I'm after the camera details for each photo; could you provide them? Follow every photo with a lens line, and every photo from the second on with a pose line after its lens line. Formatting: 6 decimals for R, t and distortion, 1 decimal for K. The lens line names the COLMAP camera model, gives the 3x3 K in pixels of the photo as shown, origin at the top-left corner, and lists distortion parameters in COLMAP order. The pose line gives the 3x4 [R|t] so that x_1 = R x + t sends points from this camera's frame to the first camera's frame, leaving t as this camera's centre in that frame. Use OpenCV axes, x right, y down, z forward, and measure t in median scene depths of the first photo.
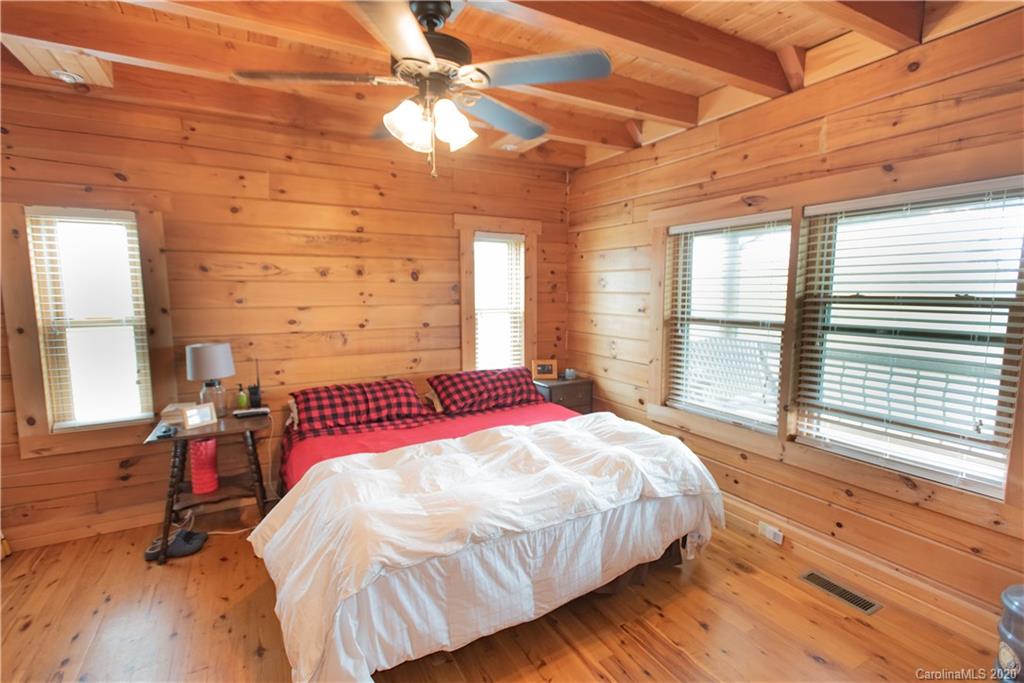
lens RADIAL K [[483.5, 0, 504.9], [0, 483.5, 343.1], [0, 0, 1]] dist [0.013635, -0.003515]
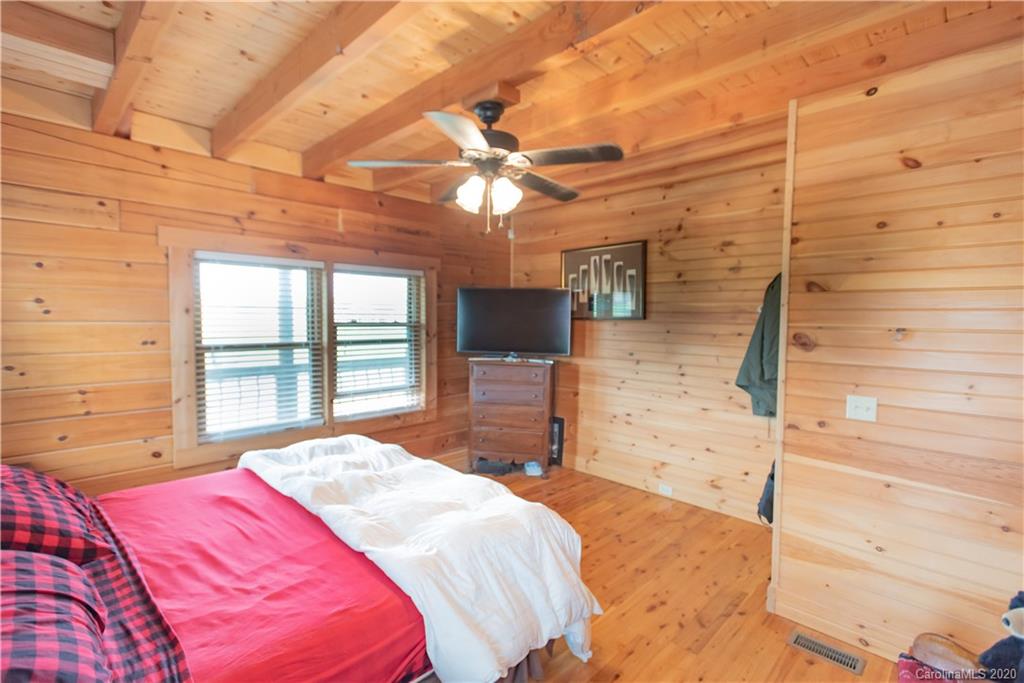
lens RADIAL K [[483.5, 0, 511.1], [0, 483.5, 342.7], [0, 0, 1]] dist [0.013635, -0.003515]
pose [[-0.309546, -0.046082, 0.949767, -0.834532], [0.102417, 0.991399, 0.081481, -0.088169], [-0.945353, 0.122494, -0.302164, 0.826847]]
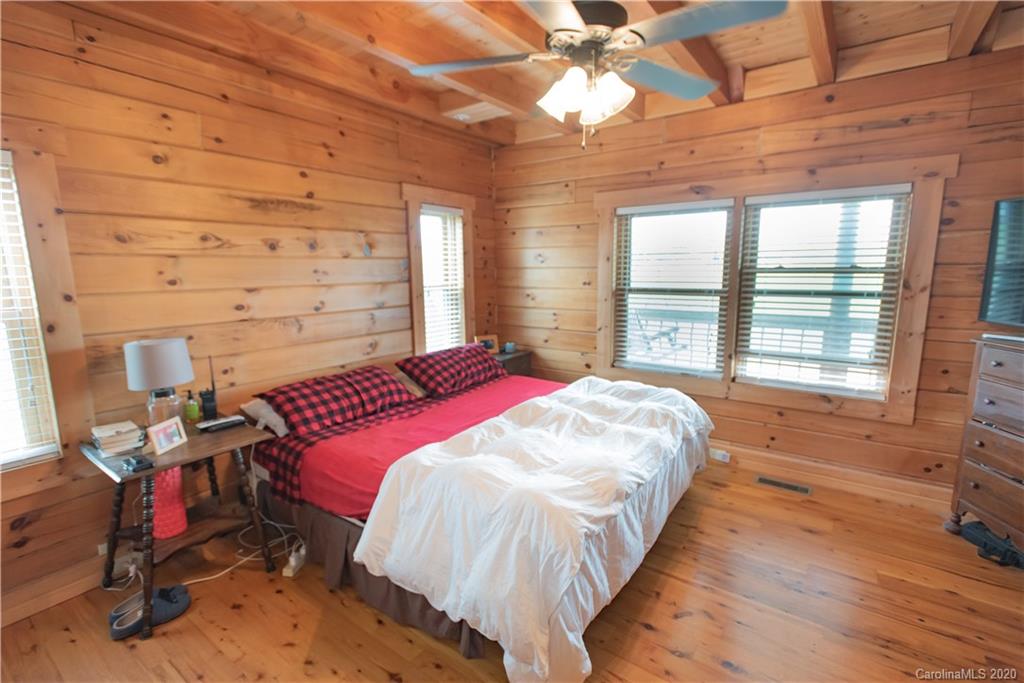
lens RADIAL K [[483.5, 0, 511.7], [0, 483.5, 343.9], [0, 0, 1]] dist [0.013635, -0.003515]
pose [[0.901711, -0.076281, 0.425557, -0.433380], [0.056510, 0.996662, 0.058913, -0.006066], [-0.428631, -0.029075, 0.903012, 0.088971]]
